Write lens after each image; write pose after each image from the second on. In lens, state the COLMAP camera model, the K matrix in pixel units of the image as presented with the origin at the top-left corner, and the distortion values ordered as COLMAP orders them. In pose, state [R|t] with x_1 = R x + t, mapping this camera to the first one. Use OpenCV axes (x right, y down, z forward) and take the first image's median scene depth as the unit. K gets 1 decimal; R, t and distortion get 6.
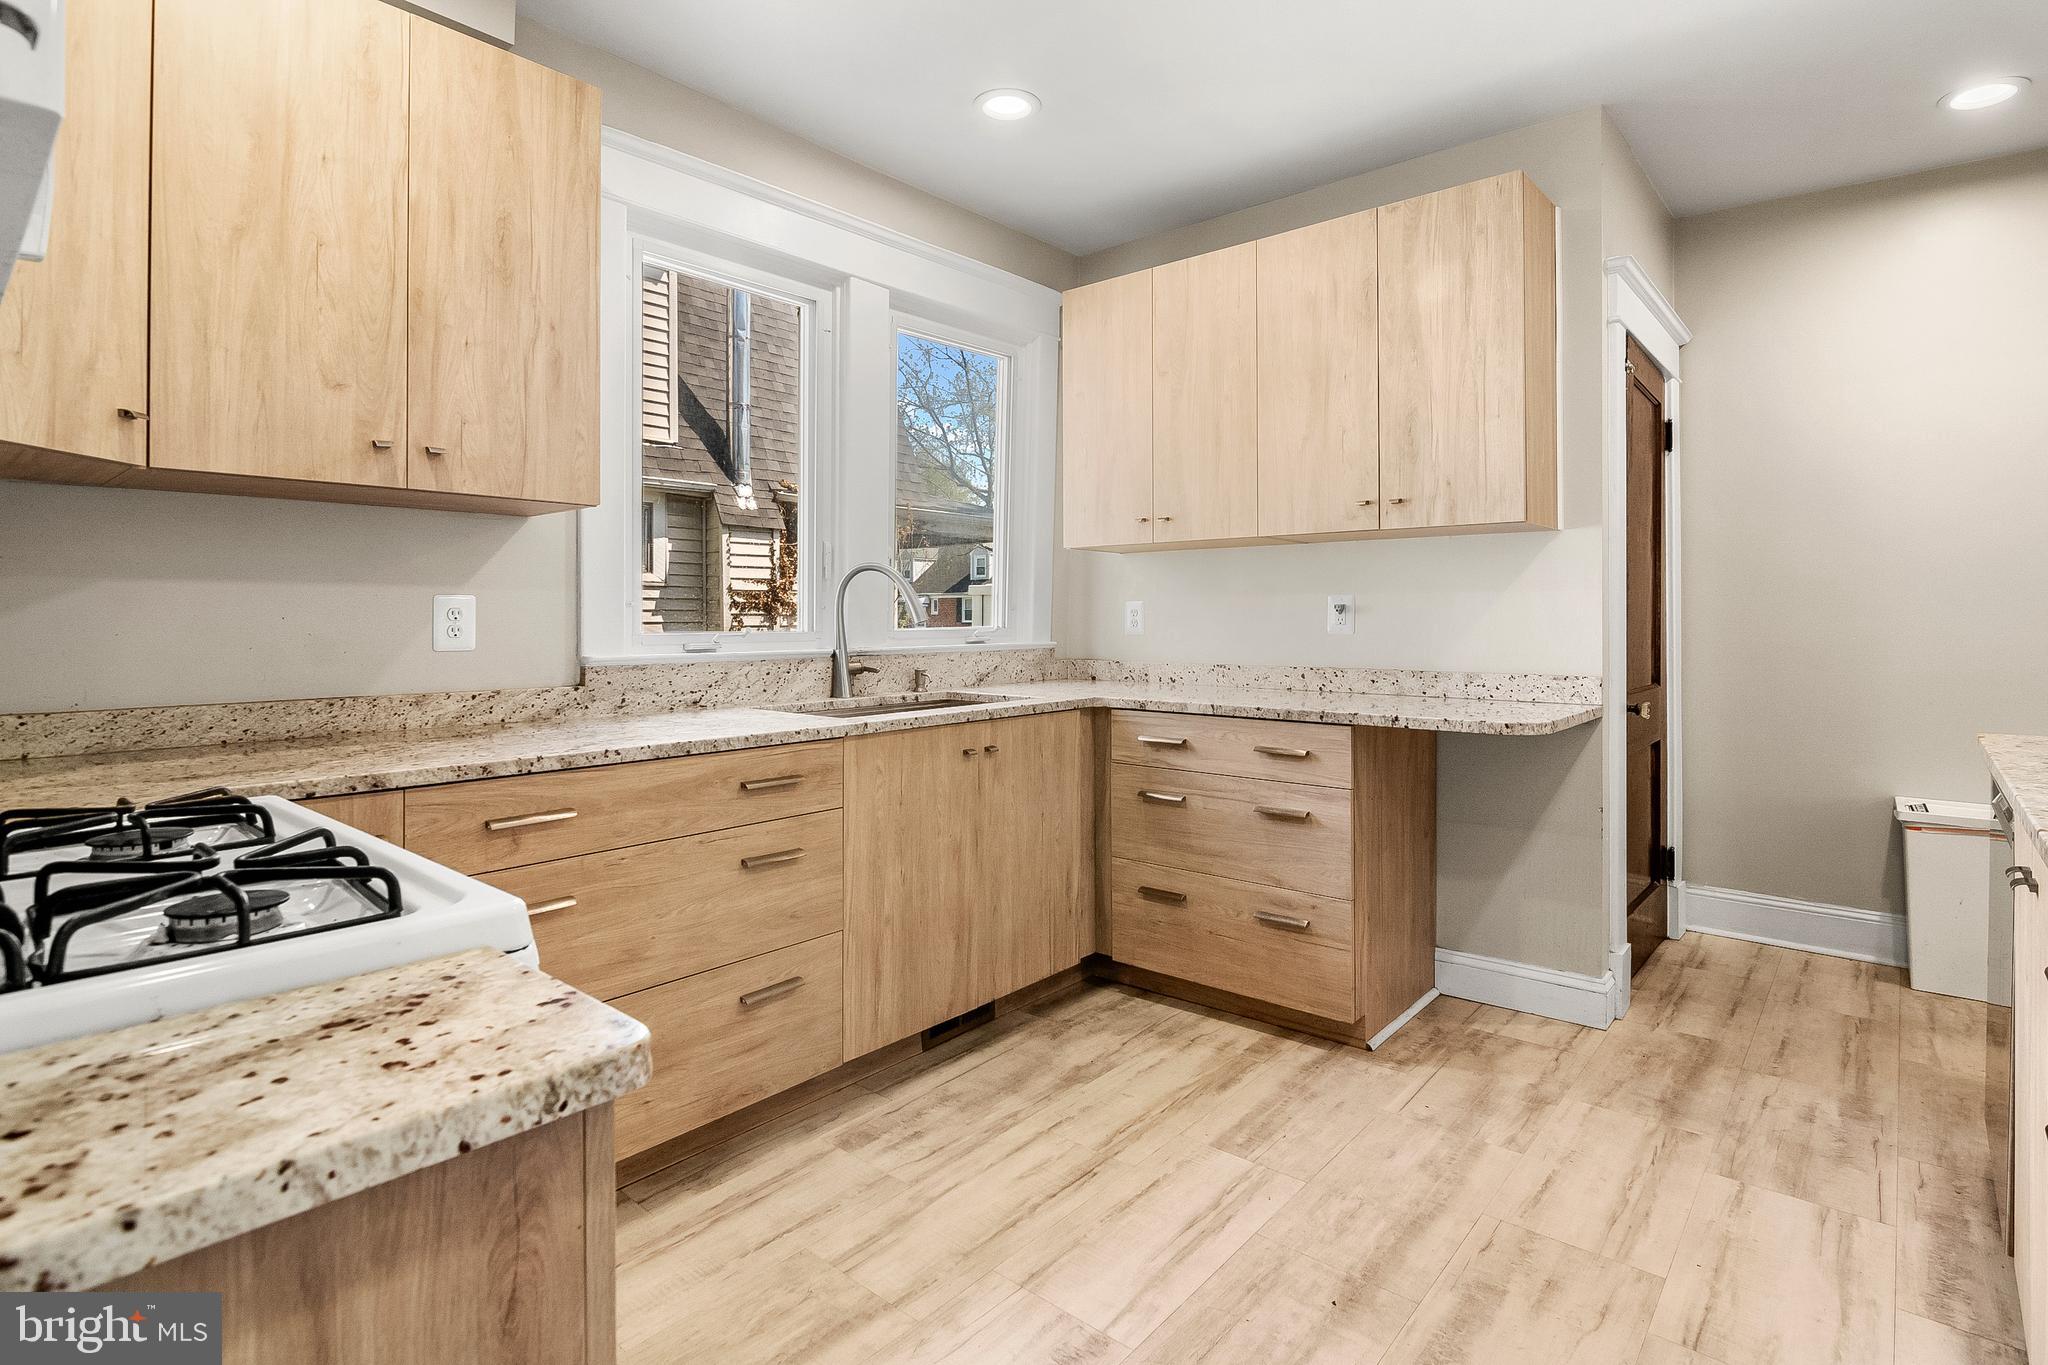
lens RADIAL K [[1015.3, 0, 1026.9], [0, 1015.3, 606.4], [0, 0, 1]] dist [-0.016068, -0.000312]
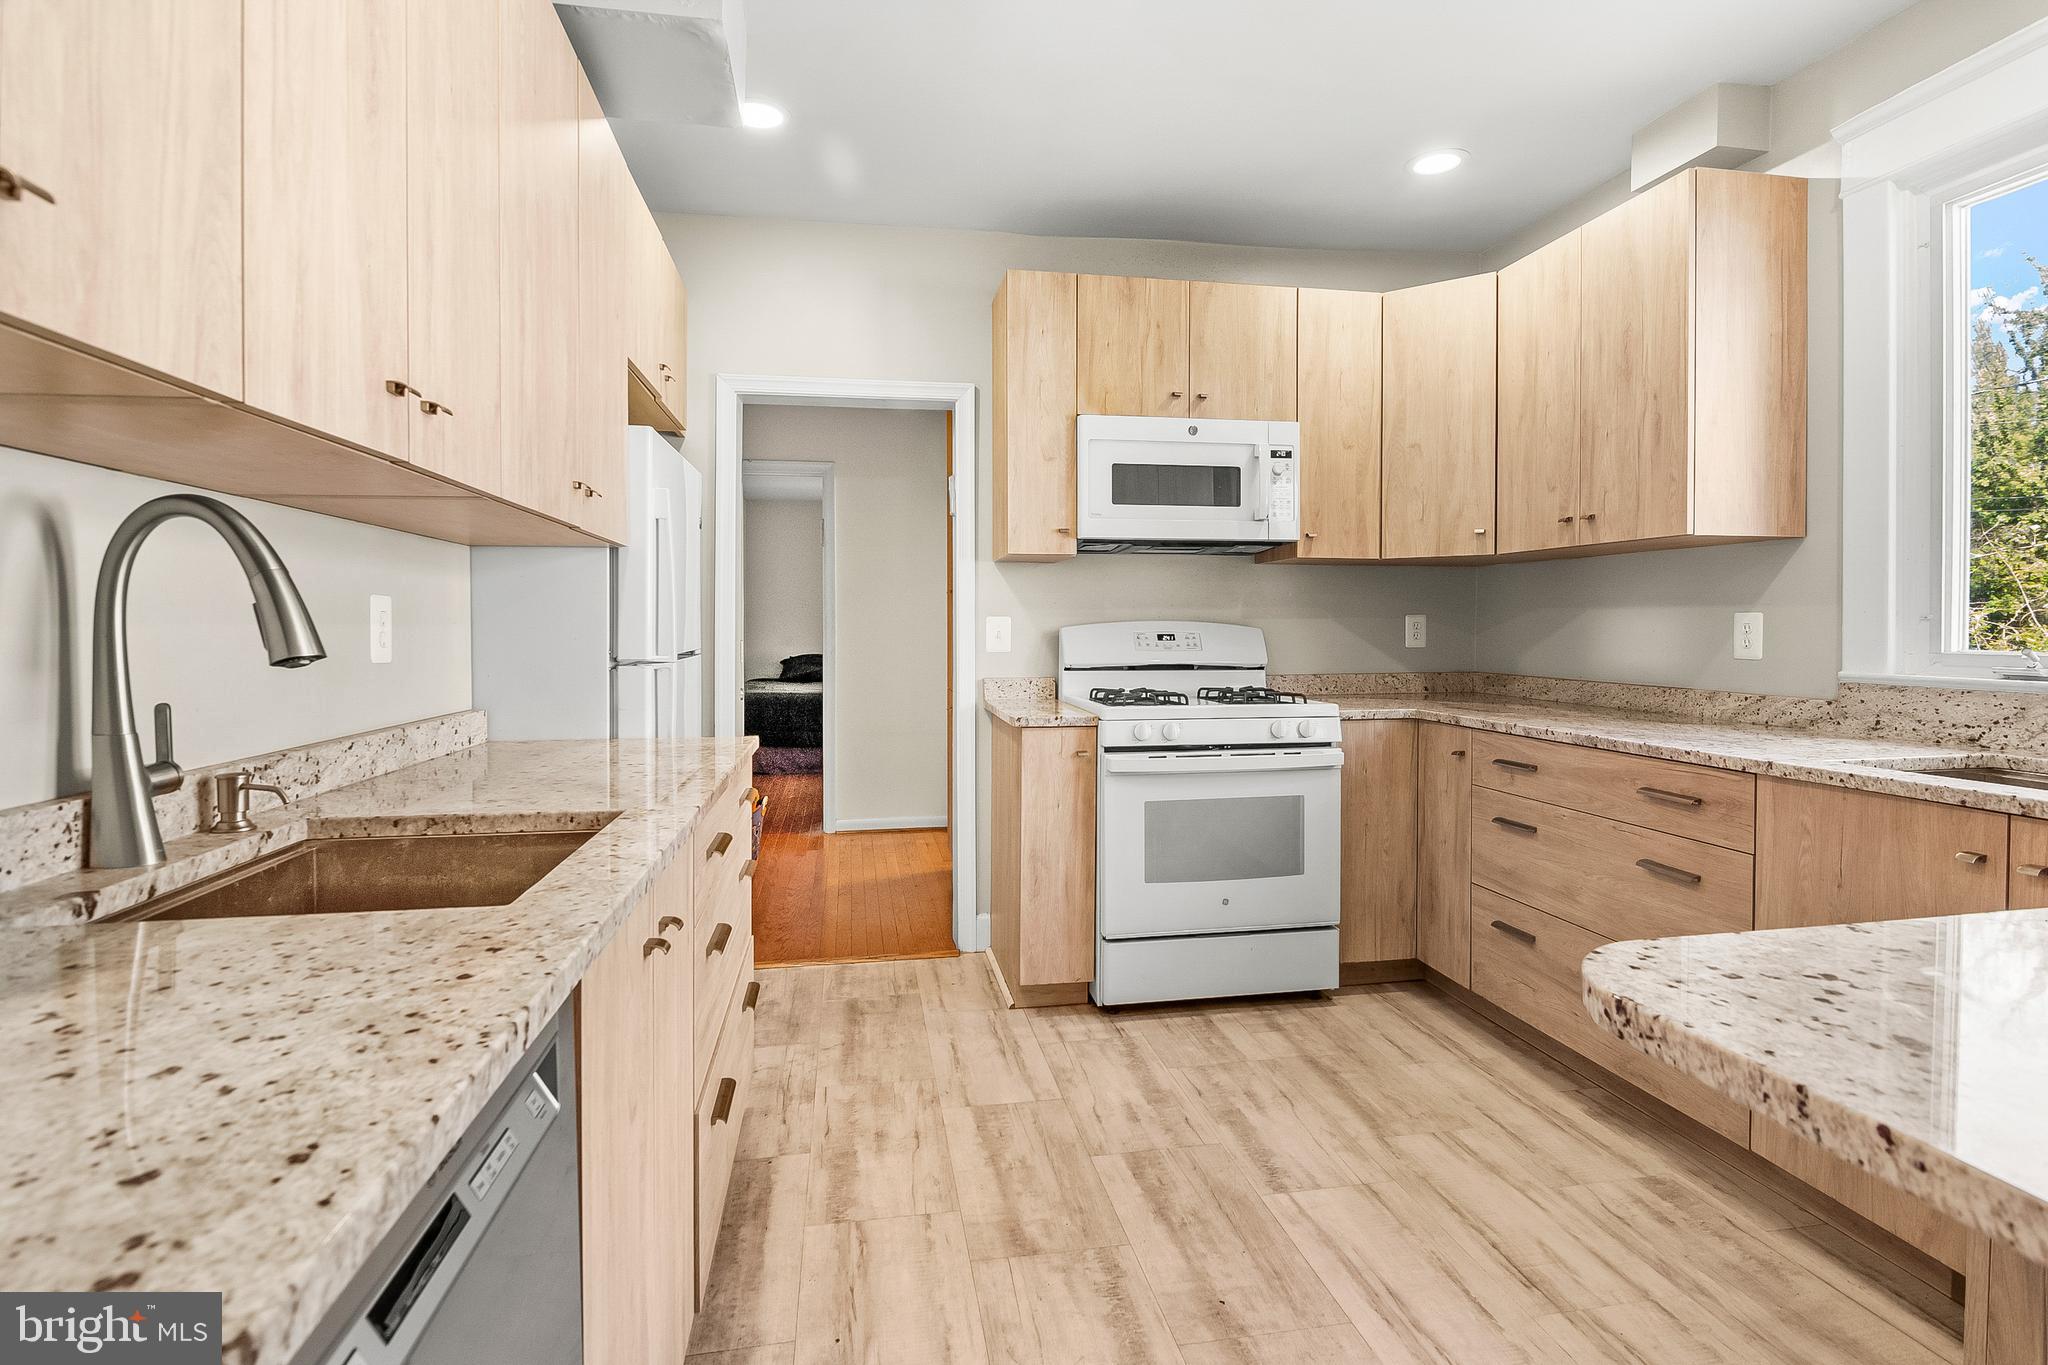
lens RADIAL K [[1015.3, 0, 1026.9], [0, 1015.3, 606.4], [0, 0, 1]] dist [-0.016068, -0.000312]
pose [[-0.632852, -0.011136, -0.774193, 0.997840], [0.009569, 0.999708, -0.022201, -0.000074], [0.774214, -0.021458, -0.632560, 1.217650]]
